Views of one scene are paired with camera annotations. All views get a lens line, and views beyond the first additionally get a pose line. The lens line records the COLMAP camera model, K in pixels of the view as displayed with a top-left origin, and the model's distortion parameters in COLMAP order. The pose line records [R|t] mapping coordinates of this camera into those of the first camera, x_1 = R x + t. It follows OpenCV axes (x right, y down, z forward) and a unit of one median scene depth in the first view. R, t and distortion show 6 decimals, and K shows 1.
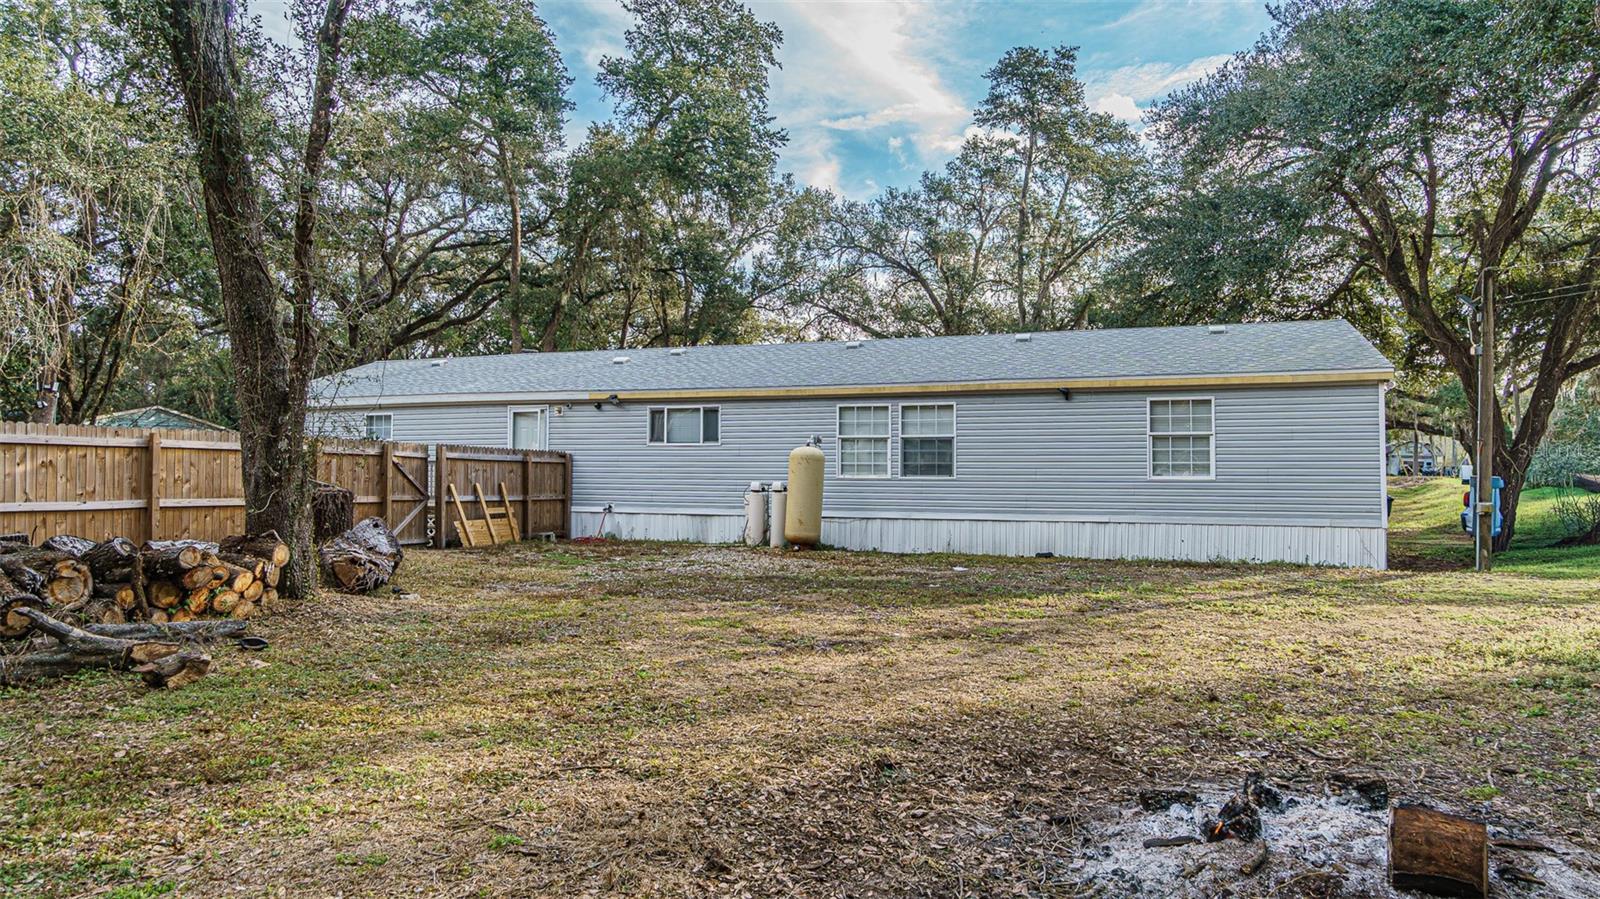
lens RADIAL K [[987.8, 0, 800.5], [0, 987.8, 454.3], [0, 0, 1]] dist [0.001486, -0.001256]
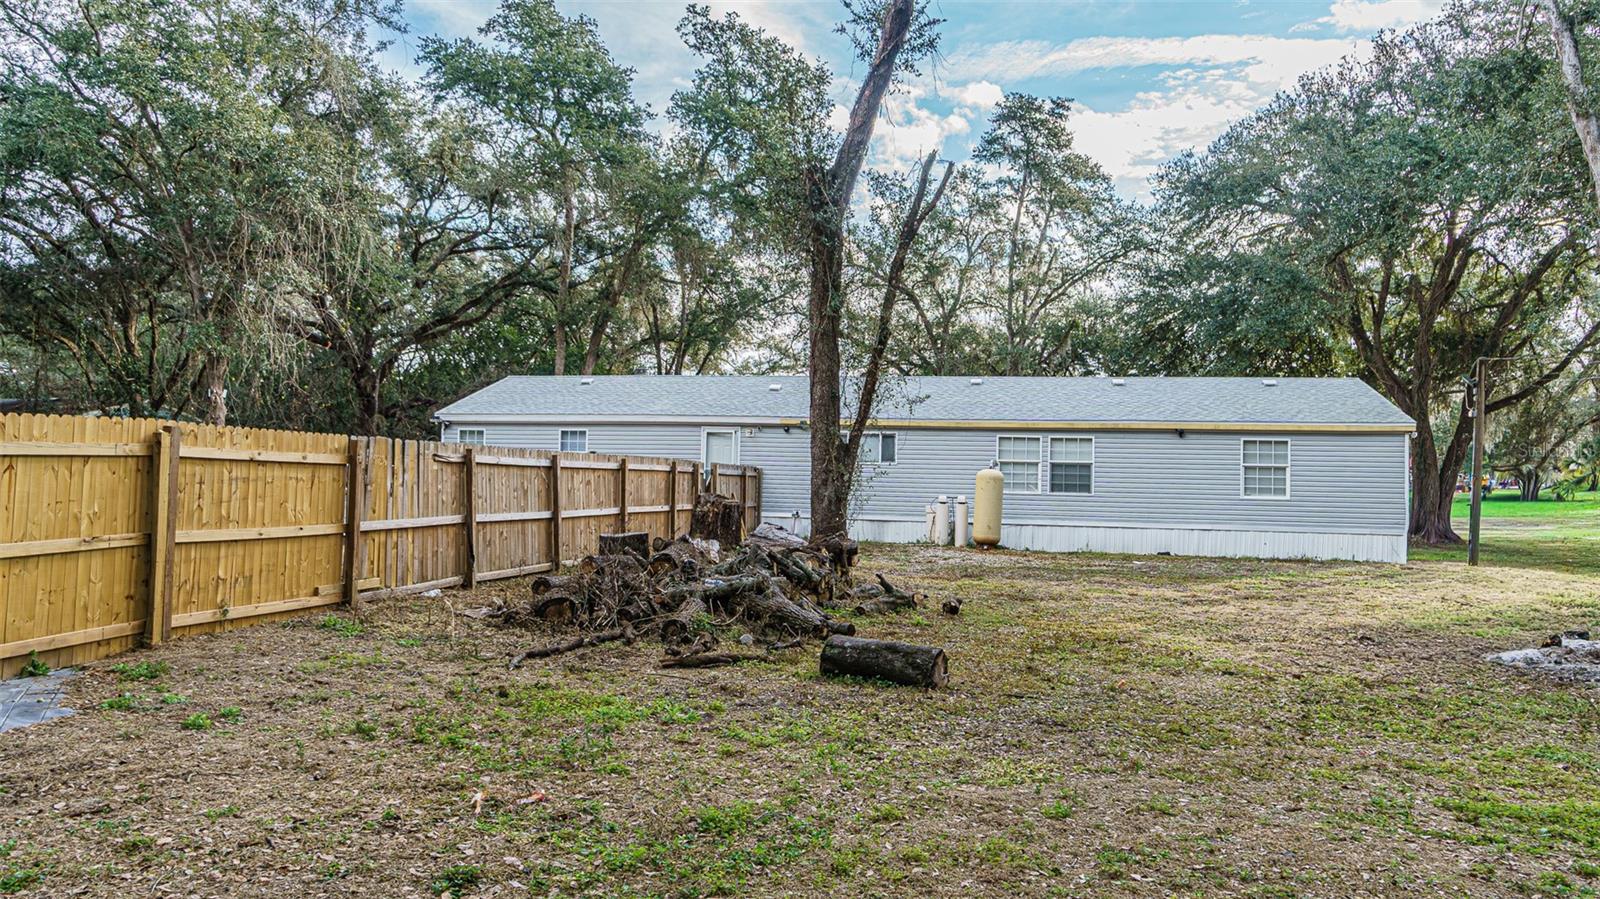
lens RADIAL K [[1085.0, 0, 799.2], [0, 1085.0, 446.5], [0, 0, 1]] dist [0.005152, 0.001677]
pose [[0.988965, 0.020055, 0.146788, -0.421203], [-0.019544, 0.999797, -0.004921, -0.023793], [-0.146857, 0.001998, 0.989156, -0.346741]]
